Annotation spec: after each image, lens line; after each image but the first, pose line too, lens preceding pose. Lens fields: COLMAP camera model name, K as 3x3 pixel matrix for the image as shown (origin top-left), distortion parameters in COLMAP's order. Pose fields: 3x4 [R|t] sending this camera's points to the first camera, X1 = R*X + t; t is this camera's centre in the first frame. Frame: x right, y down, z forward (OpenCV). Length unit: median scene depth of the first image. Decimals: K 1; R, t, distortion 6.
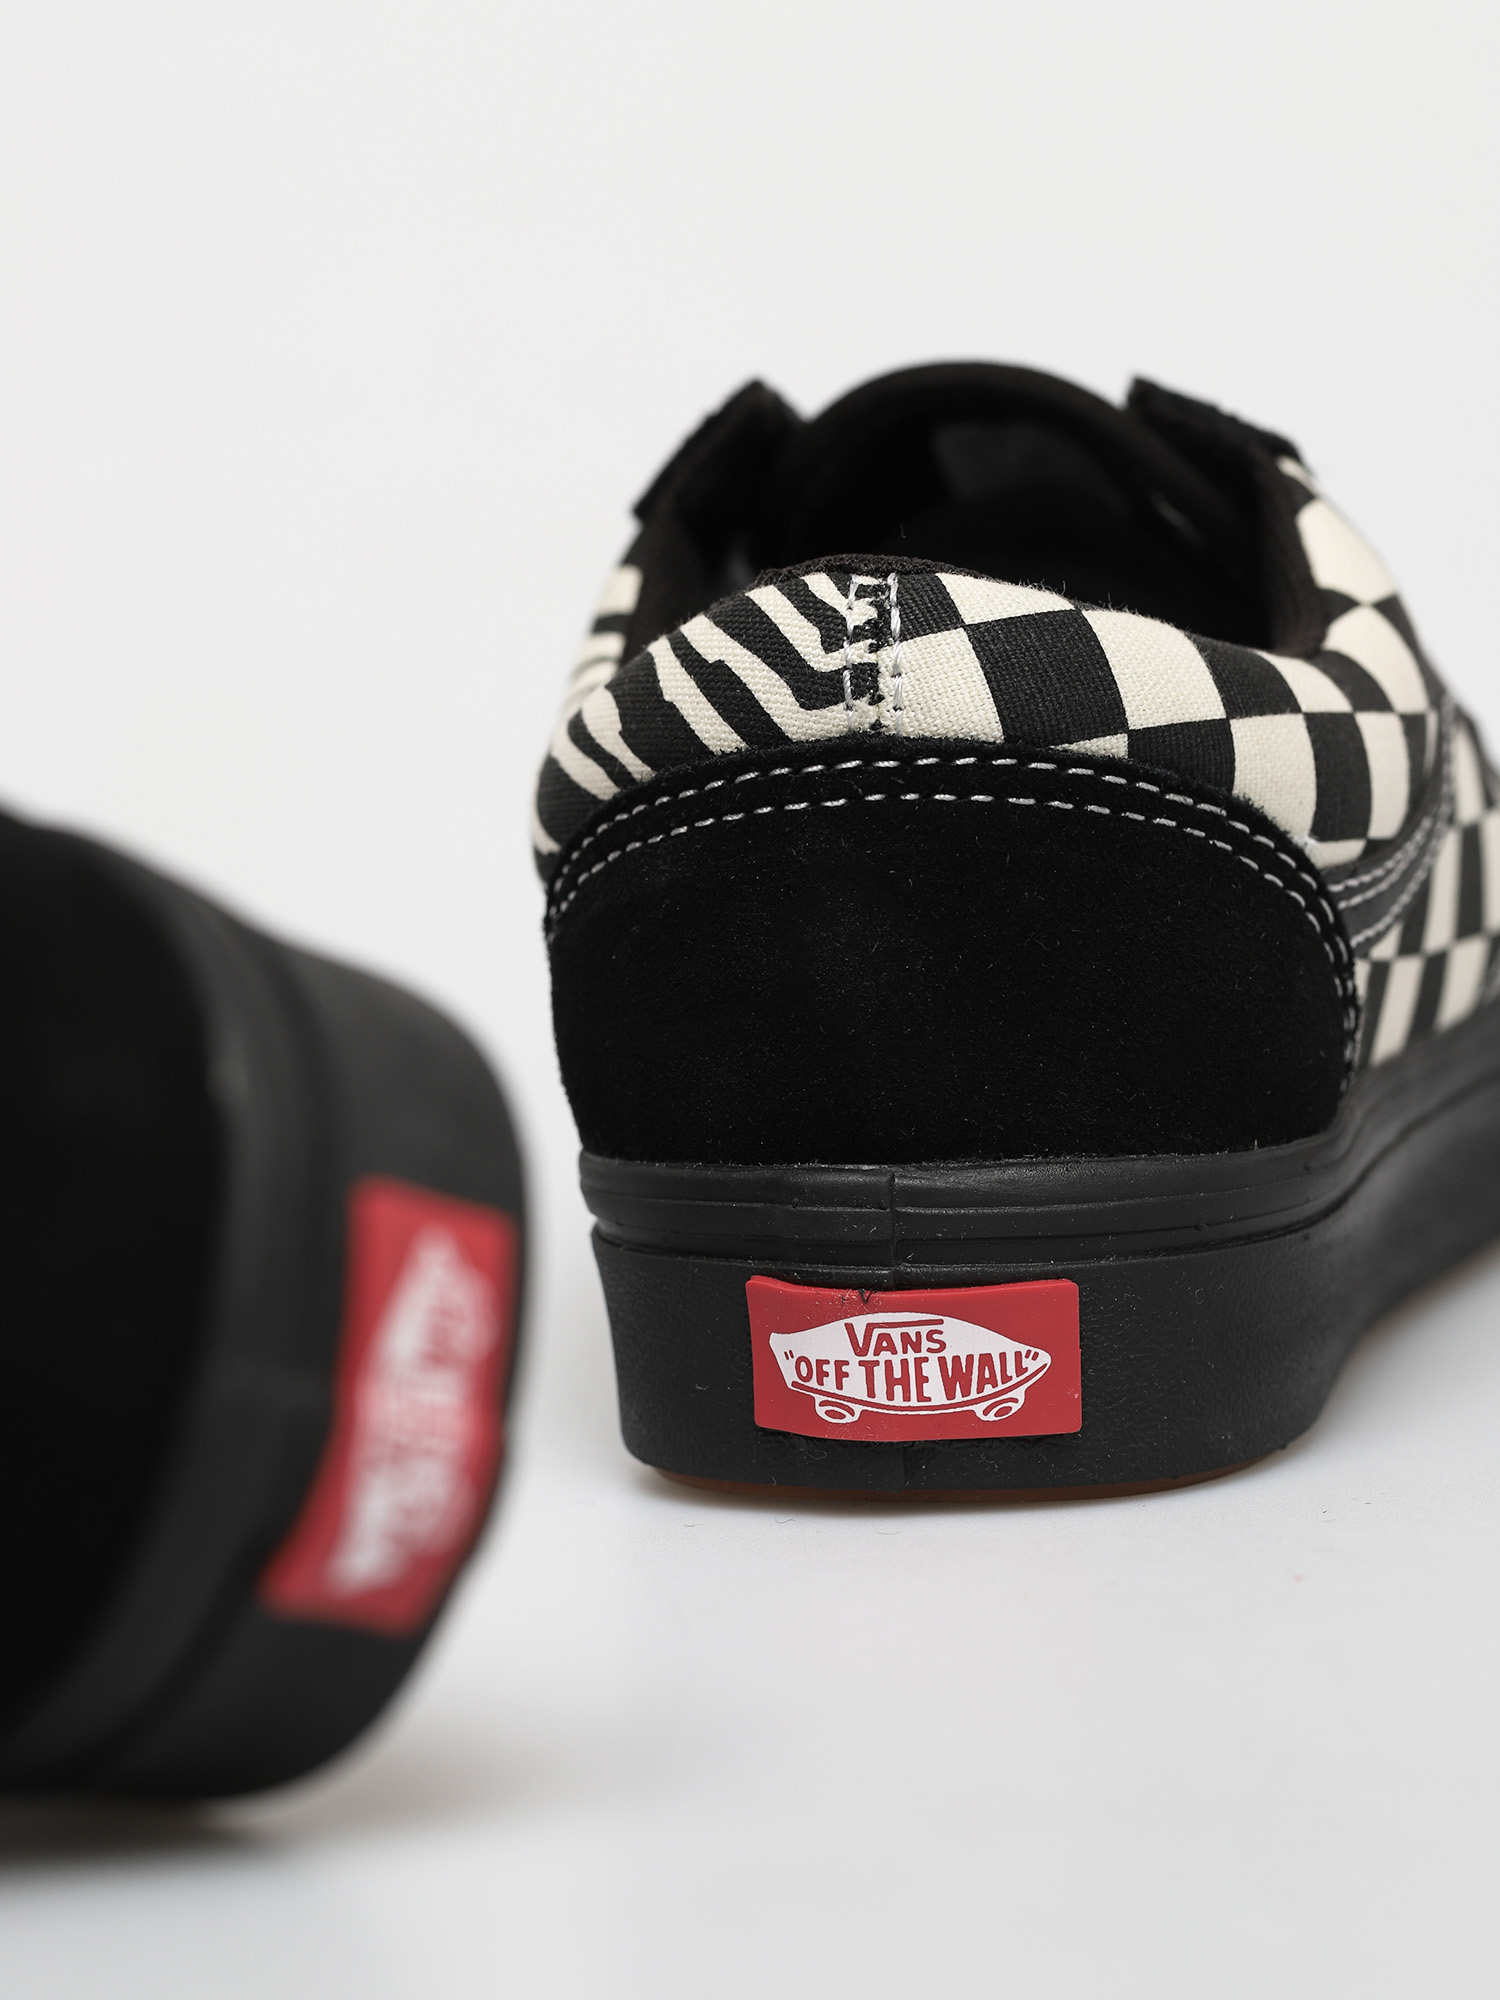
lens RADIAL K [[7100.9, 0, 750.0], [0, 7100.9, 1000.0], [0, 0, 1]] dist [-0.247518, -2.396845]
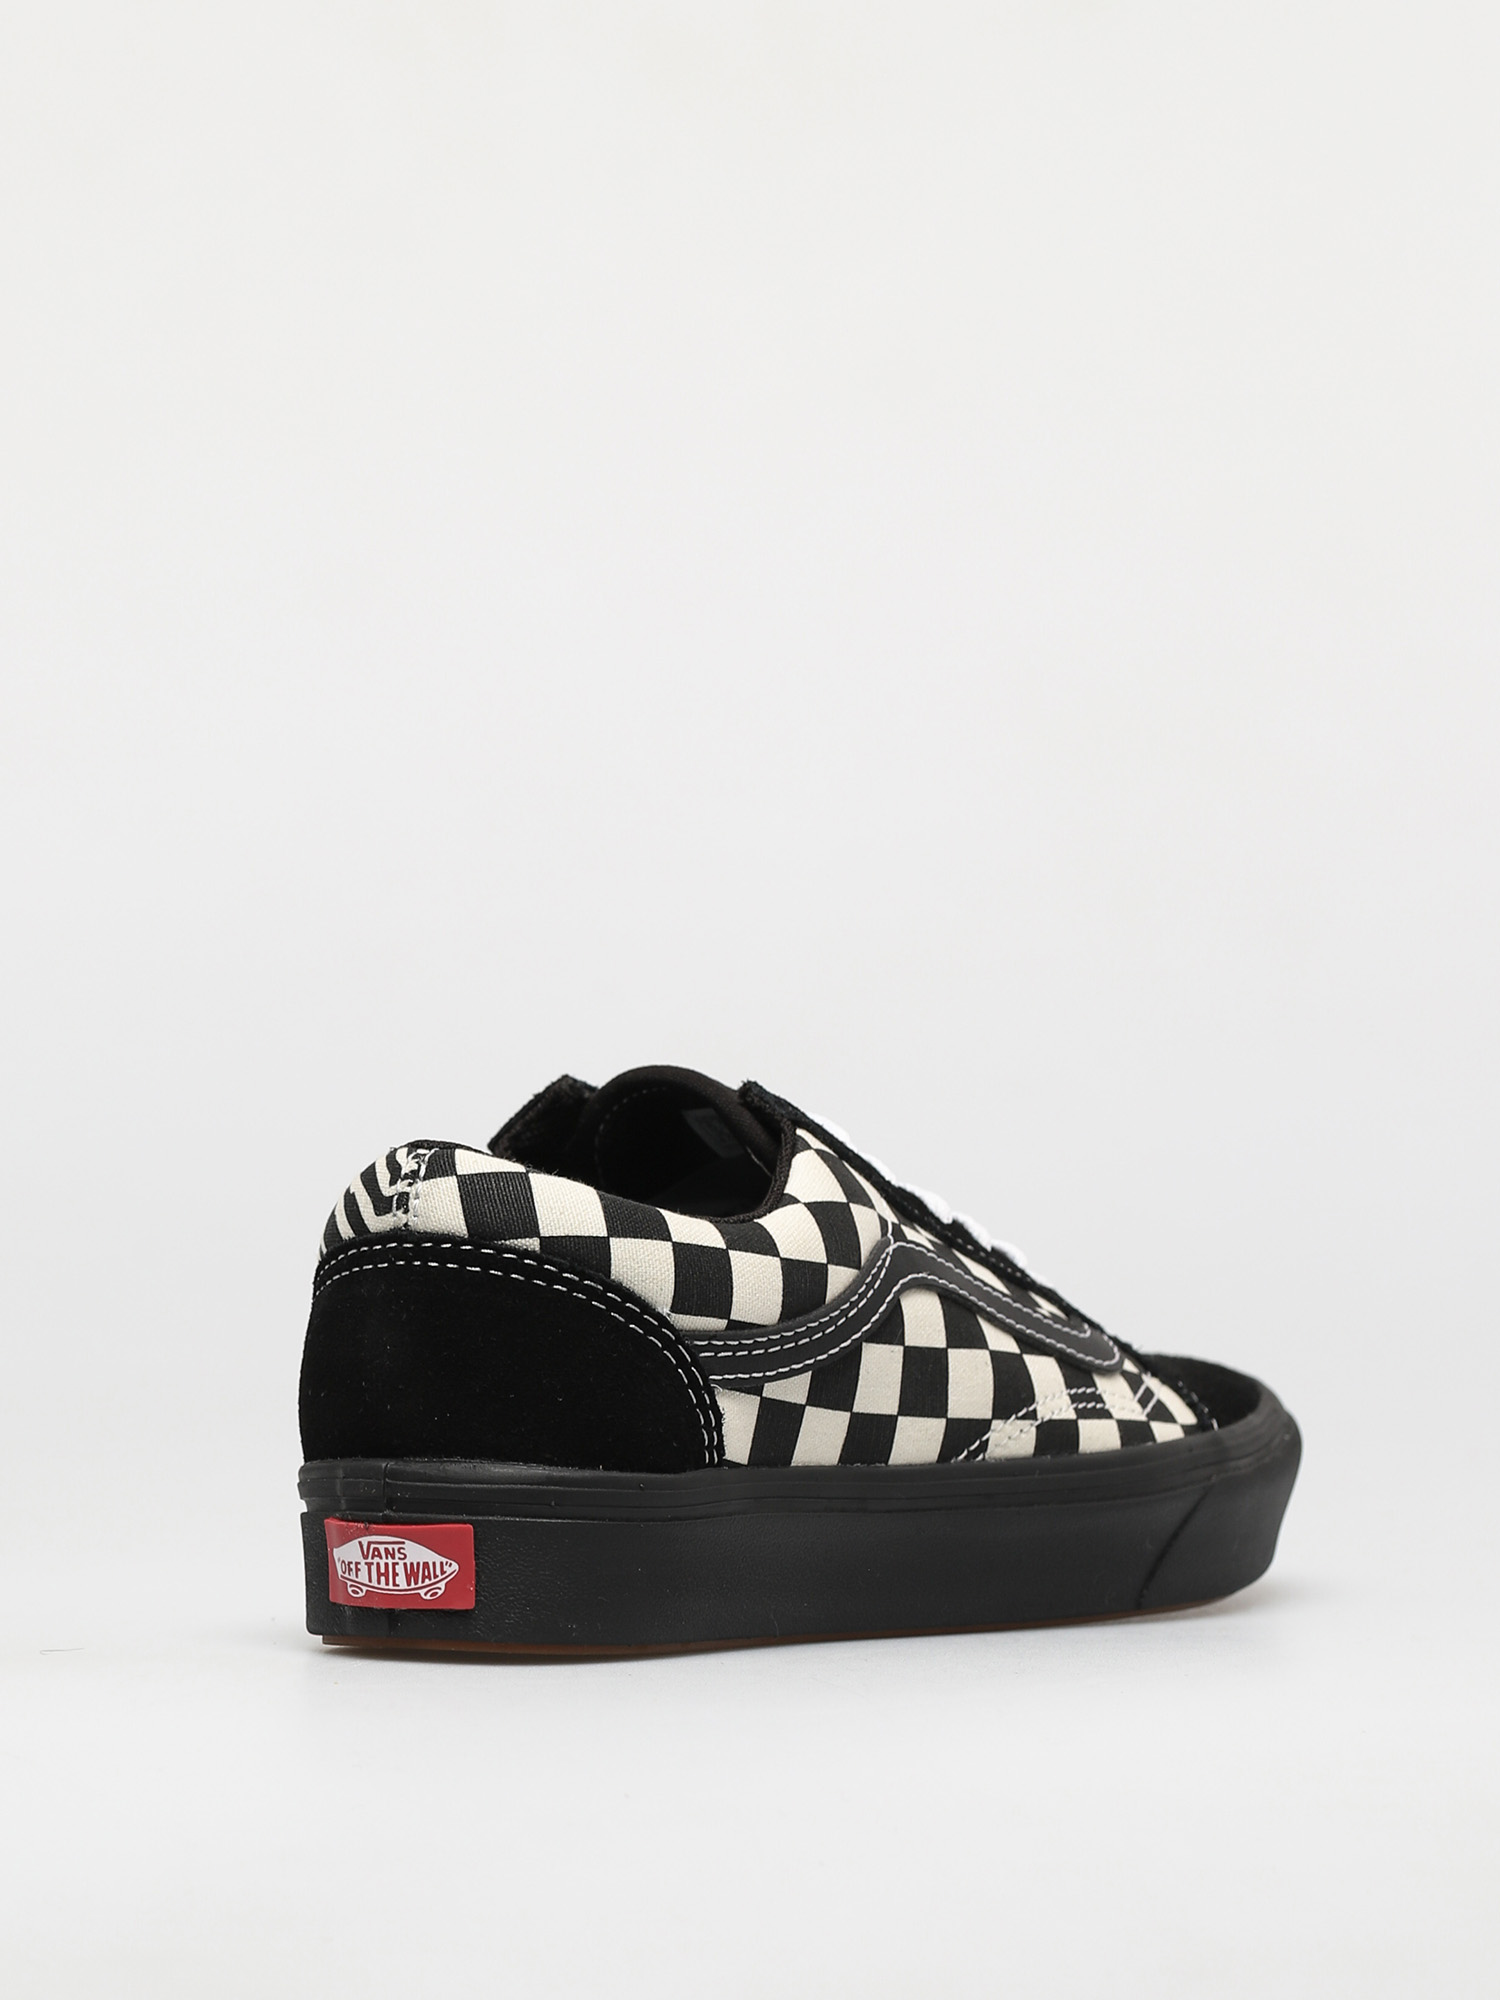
lens RADIAL K [[7100.9, 0, 750.0], [0, 7100.9, 1000.0], [0, 0, 1]] dist [-0.247518, -2.396845]
pose [[0.946188, 0.040673, -0.321051, 0.701663], [-0.088798, 0.986623, -0.136710, 0.150455], [0.311196, 0.157862, 0.937143, -0.733495]]
